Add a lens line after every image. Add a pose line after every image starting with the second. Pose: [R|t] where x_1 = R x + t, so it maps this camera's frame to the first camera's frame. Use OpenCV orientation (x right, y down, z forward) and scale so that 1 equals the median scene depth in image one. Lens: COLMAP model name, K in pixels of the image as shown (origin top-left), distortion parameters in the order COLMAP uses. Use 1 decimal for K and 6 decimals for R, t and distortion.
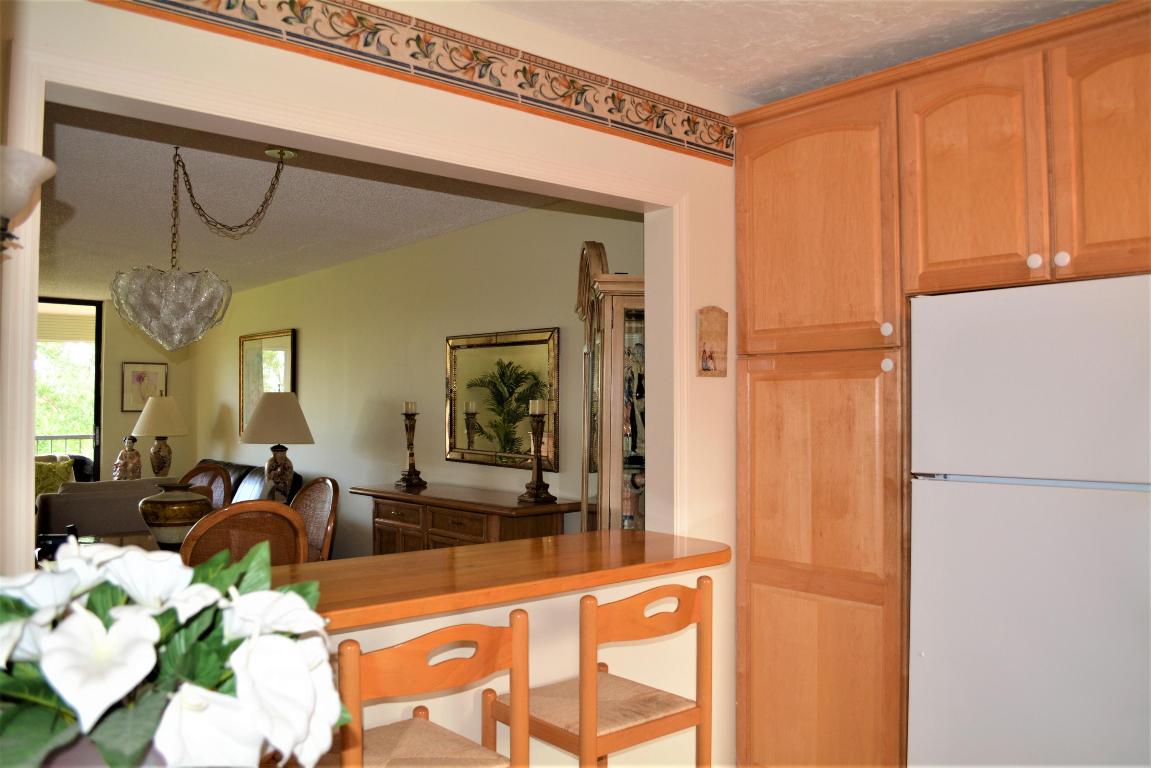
lens RADIAL K [[908.6, 0, 584.5], [0, 908.6, 388.0], [0, 0, 1]] dist [-0.081118, 0.014464]
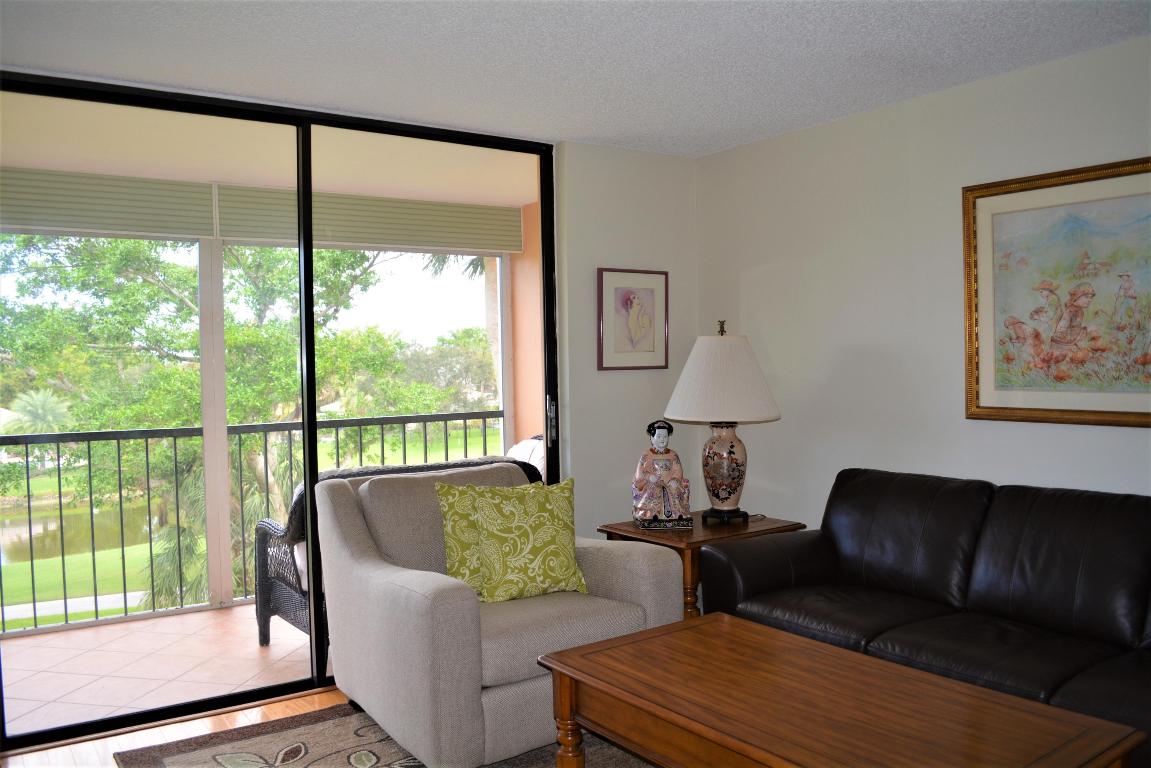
lens RADIAL K [[908.6, 0, 578.9], [0, 908.6, 378.1], [0, 0, 1]] dist [-0.081118, 0.014464]
pose [[0.994647, -0.024034, -0.100496, -0.671444], [0.028065, 0.998849, 0.038896, 0.015622], [0.099446, -0.041508, 0.994177, 0.695833]]
